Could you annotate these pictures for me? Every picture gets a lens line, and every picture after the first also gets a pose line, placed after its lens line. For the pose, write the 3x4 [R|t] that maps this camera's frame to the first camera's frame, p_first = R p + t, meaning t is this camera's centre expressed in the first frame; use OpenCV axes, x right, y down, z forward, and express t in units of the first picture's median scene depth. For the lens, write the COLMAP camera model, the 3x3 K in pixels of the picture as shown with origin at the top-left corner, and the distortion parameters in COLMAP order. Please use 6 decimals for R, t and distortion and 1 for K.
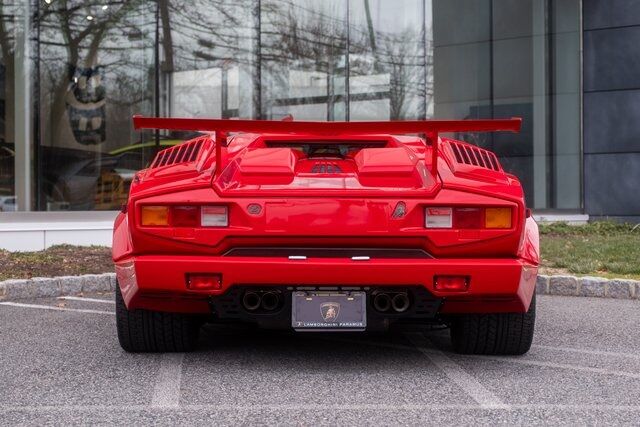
lens RADIAL K [[1403.4, 0, 320.0], [0, 1403.4, 213.5], [0, 0, 1]] dist [0.057465, -0.457649]
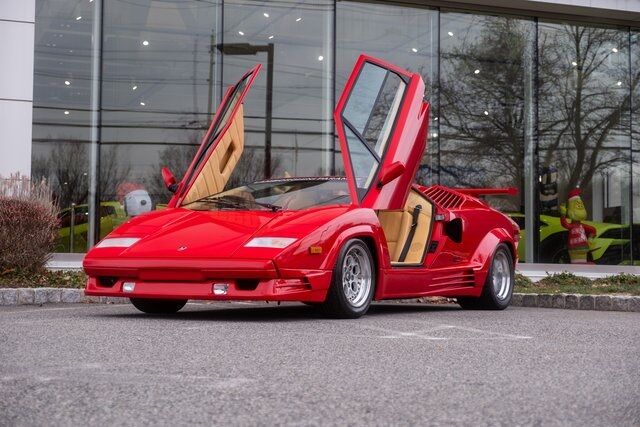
lens RADIAL K [[1204.0, 0, 320.0], [0, 1204.0, 213.5], [0, 0, 1]] dist [0.006252, -0.009481]
pose [[0.881677, -0.022000, -0.471341, 0.420638], [-0.015127, 0.997081, -0.074835, 0.052140], [0.471611, 0.073110, 0.878771, -0.047314]]
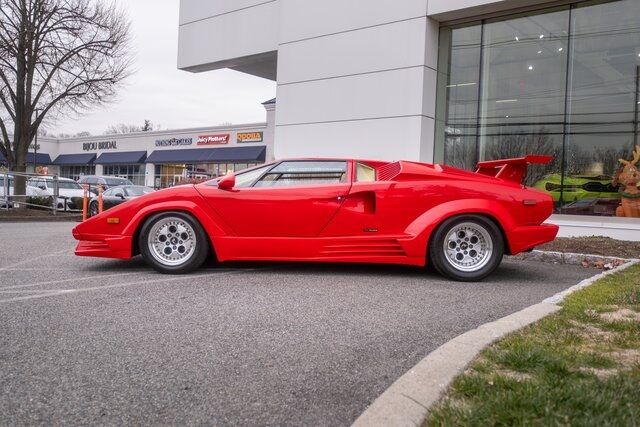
lens RADIAL K [[553.0, 0, 320.0], [0, 553.0, 213.5], [0, 0, 1]] dist [0.000507, 0.000024]
pose [[0.050586, 0.025523, -0.998394, 0.533405], [-0.050415, 0.998464, 0.022970, -0.003805], [0.997446, 0.049172, 0.051795, 0.720335]]
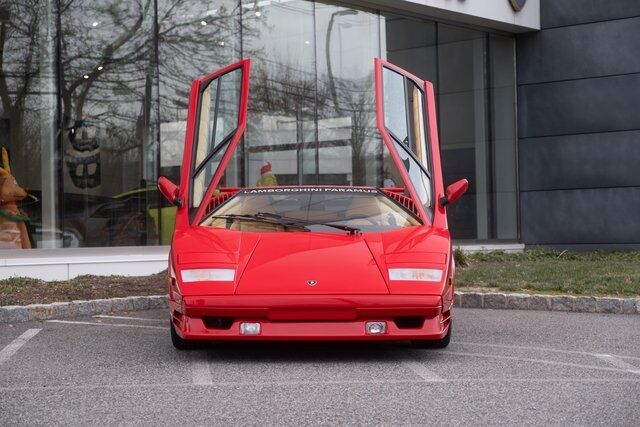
lens RADIAL K [[1317.2, 0, 320.0], [0, 1317.2, 213.5], [0, 0, 1]] dist [-0.000529, 0.124451]
pose [[0.999549, -0.014401, 0.026355, -0.011760], [0.015045, 0.999589, -0.024398, -0.000206], [-0.025992, 0.024783, 0.999355, -0.159745]]
